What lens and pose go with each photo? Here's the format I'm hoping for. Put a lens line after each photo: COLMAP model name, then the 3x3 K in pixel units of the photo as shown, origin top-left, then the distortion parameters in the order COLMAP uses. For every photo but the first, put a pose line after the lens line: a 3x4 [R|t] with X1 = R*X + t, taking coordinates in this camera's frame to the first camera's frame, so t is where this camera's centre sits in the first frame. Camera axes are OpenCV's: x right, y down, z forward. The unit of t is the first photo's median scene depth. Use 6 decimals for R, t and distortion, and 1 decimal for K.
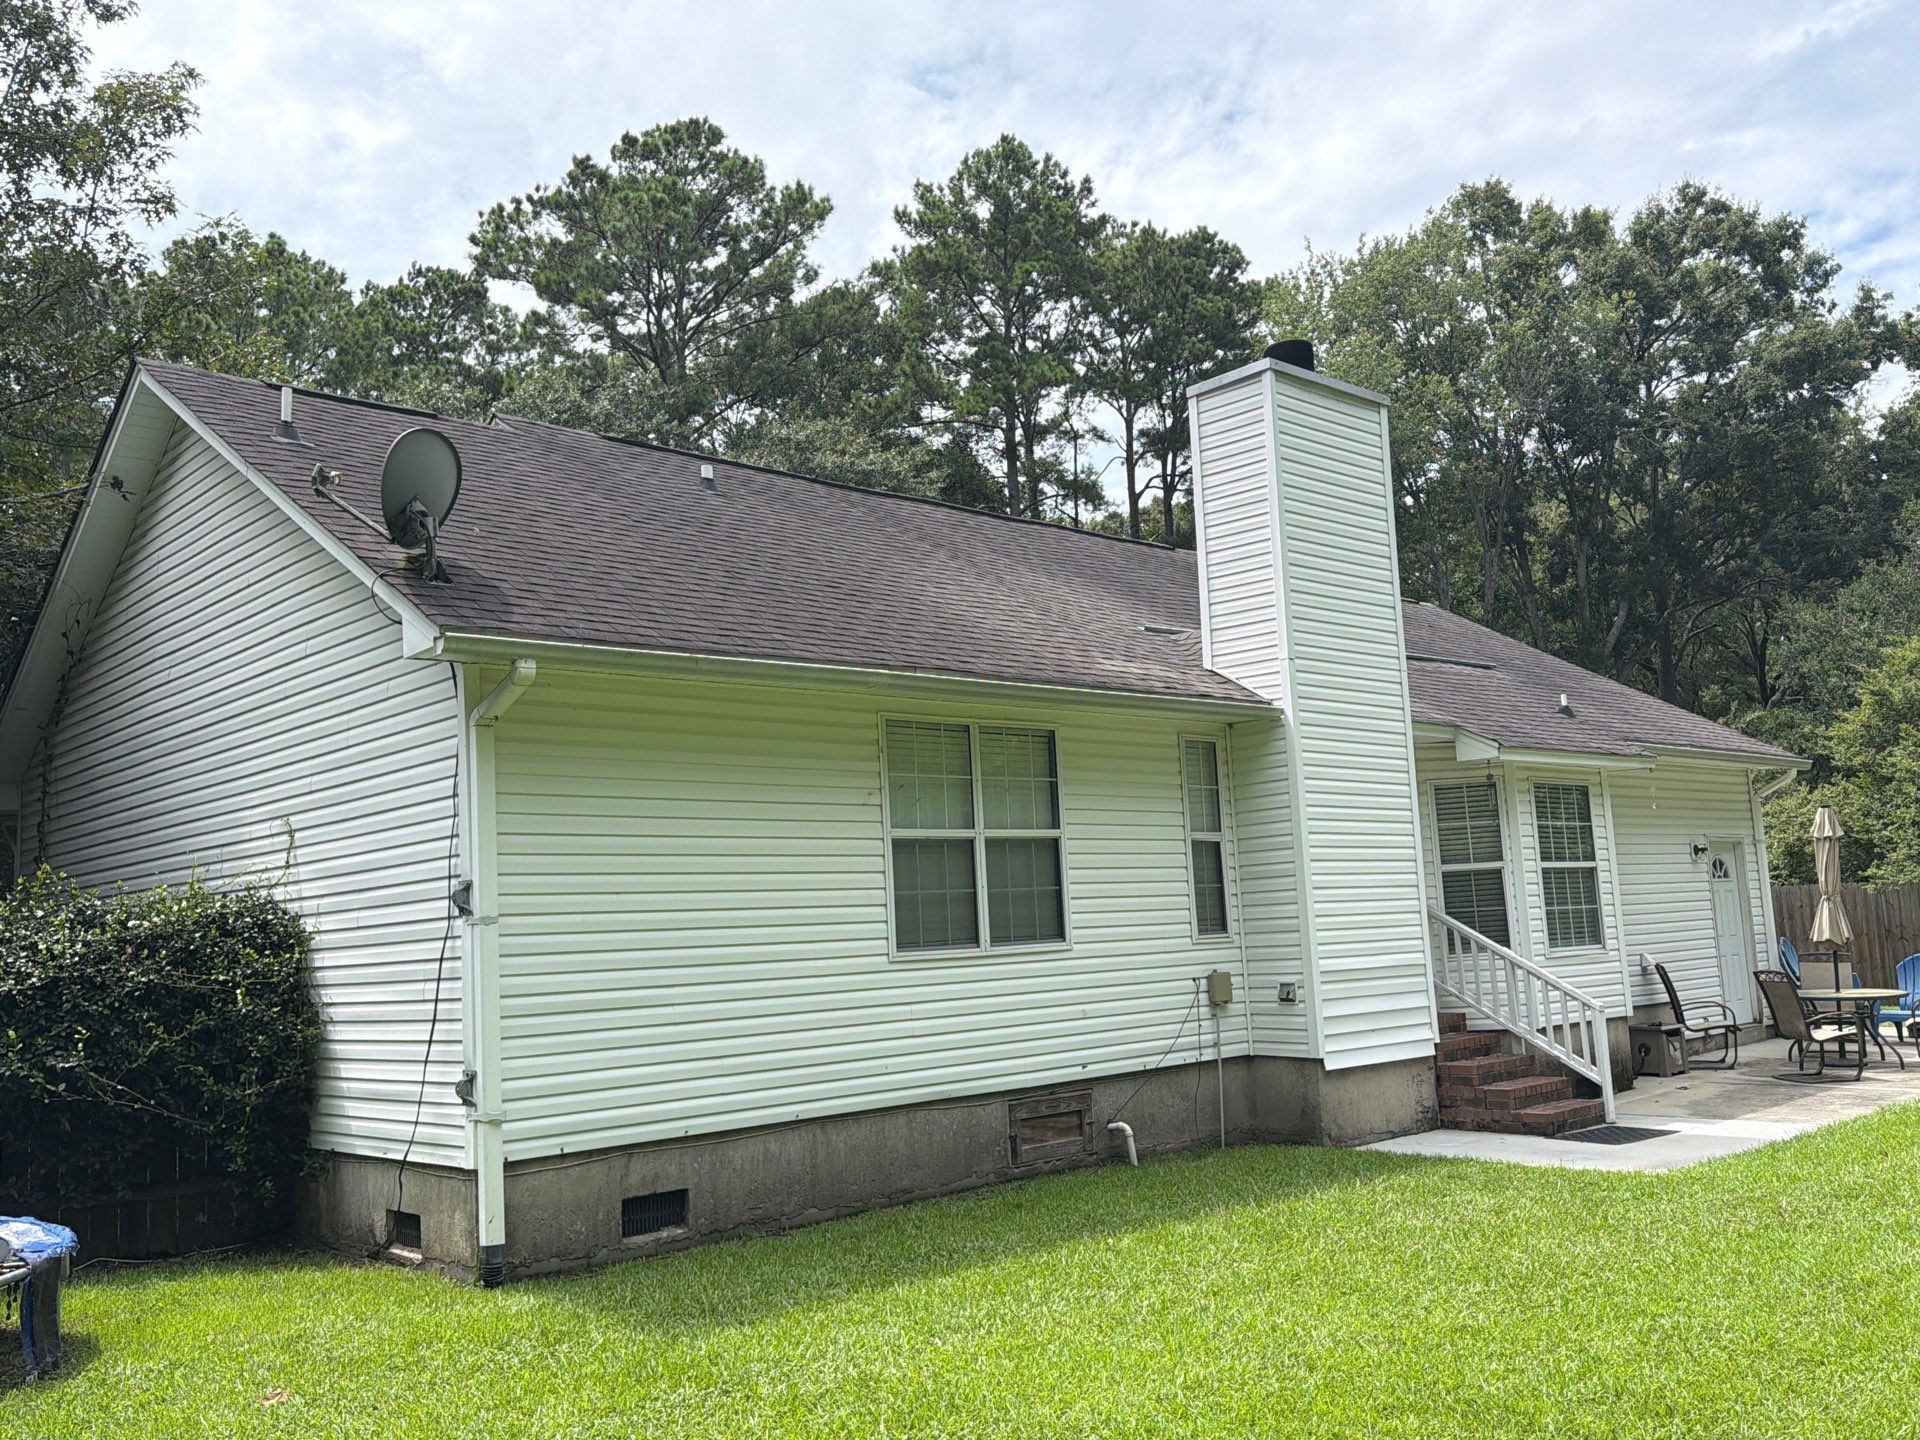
lens RADIAL K [[1662.4, 0, 1007.5], [0, 1662.4, 686.2], [0, 0, 1]] dist [0.030350, -0.019179]
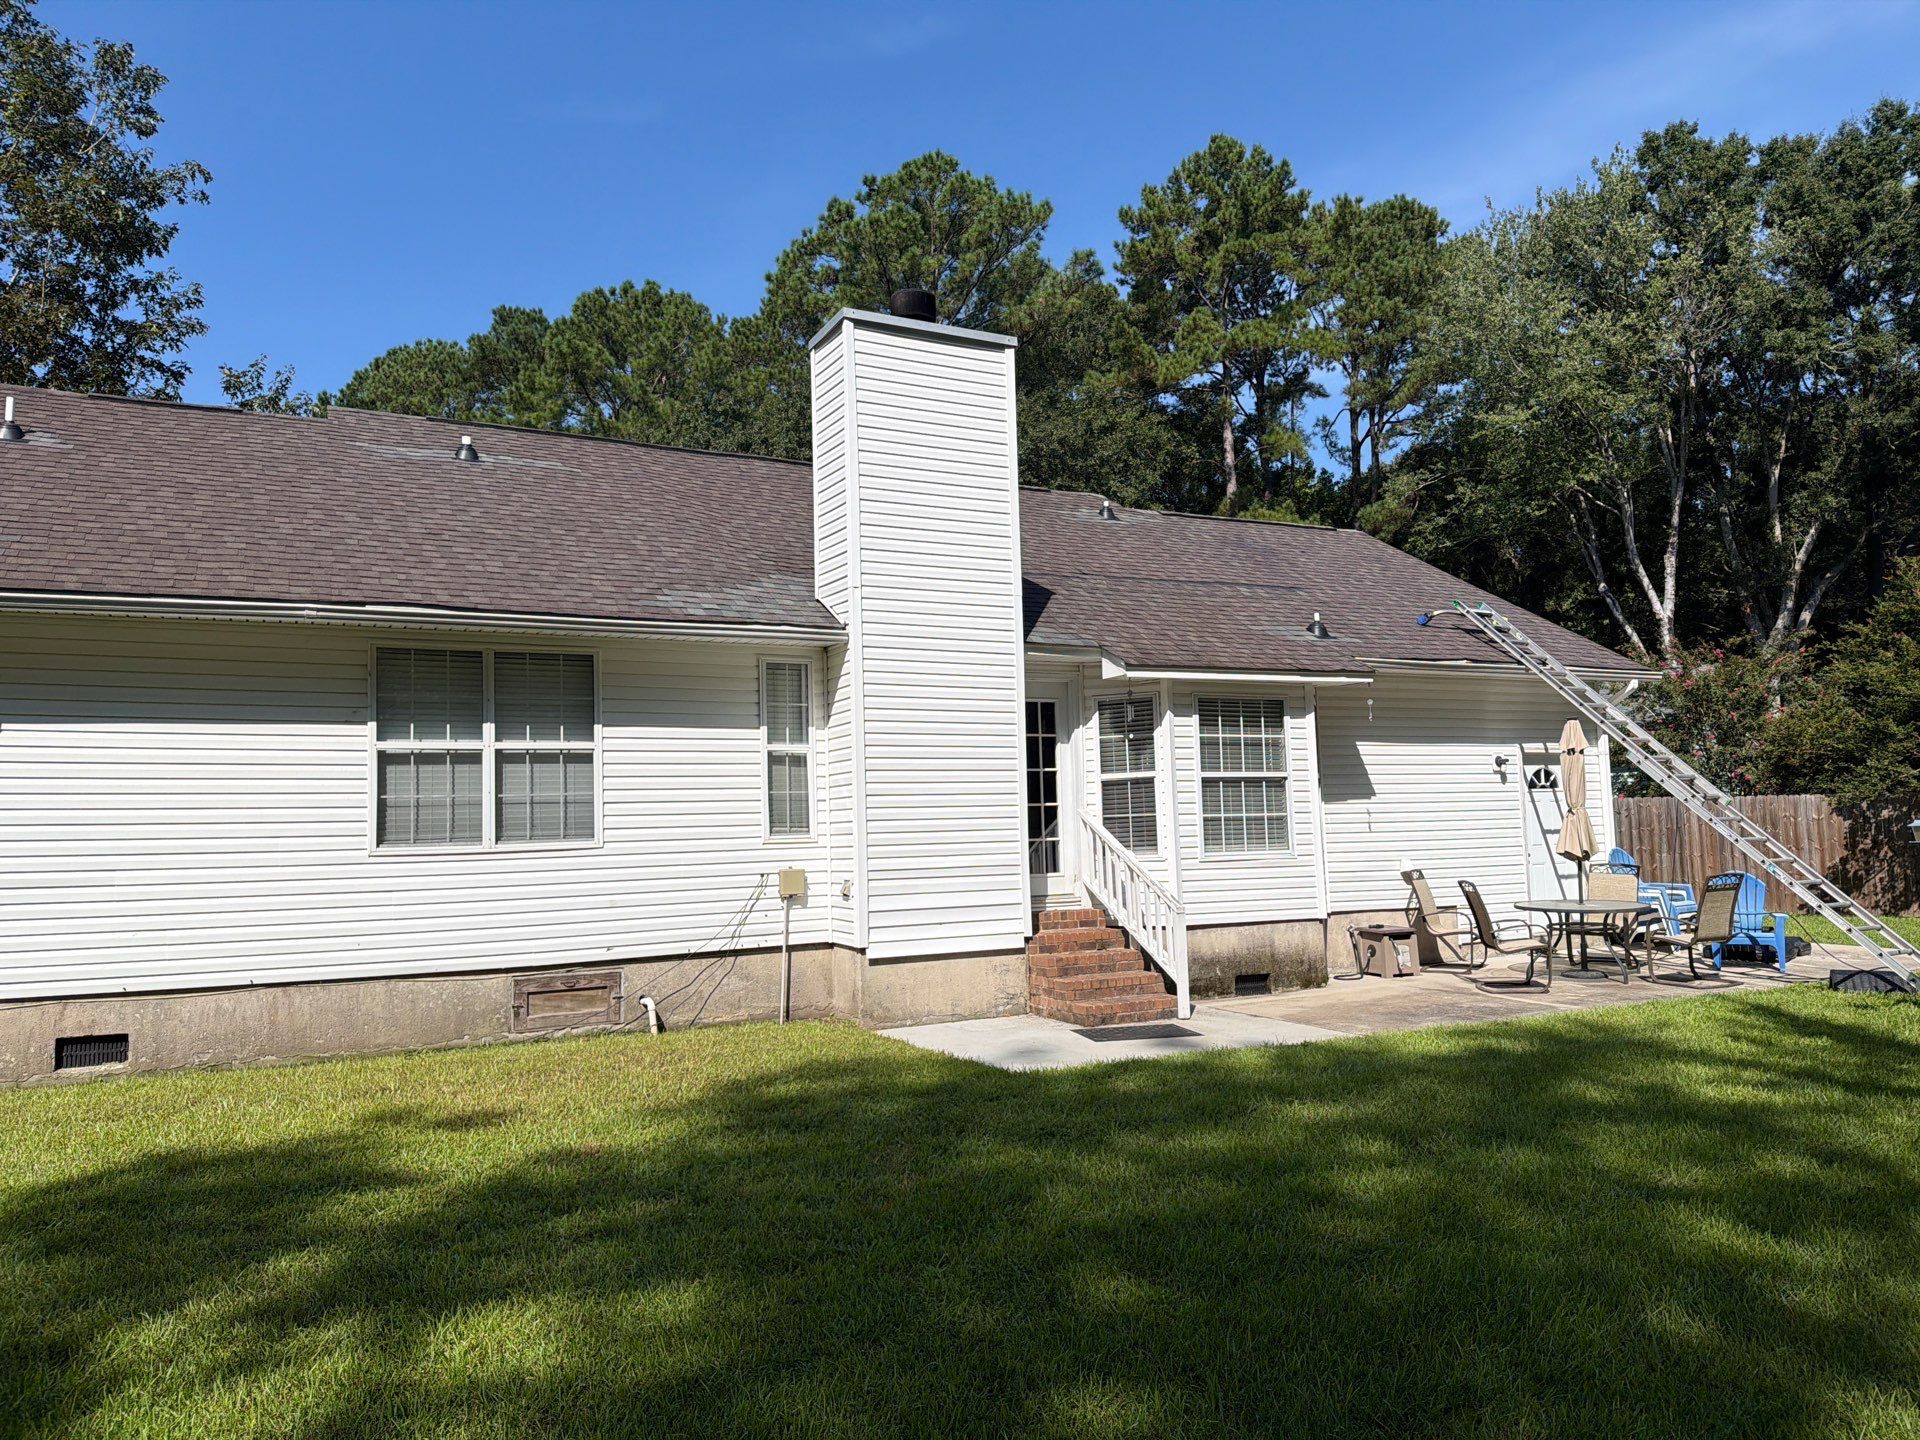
lens RADIAL K [[1344.3, 0, 972.7], [0, 1344.3, 711.2], [0, 0, 1]] dist [0.066948, -0.092422]
pose [[0.960300, -0.003378, -0.278947, 0.445327], [0.022029, 0.997722, 0.063754, 0.009388], [0.278097, -0.067368, 0.958188, 0.149861]]
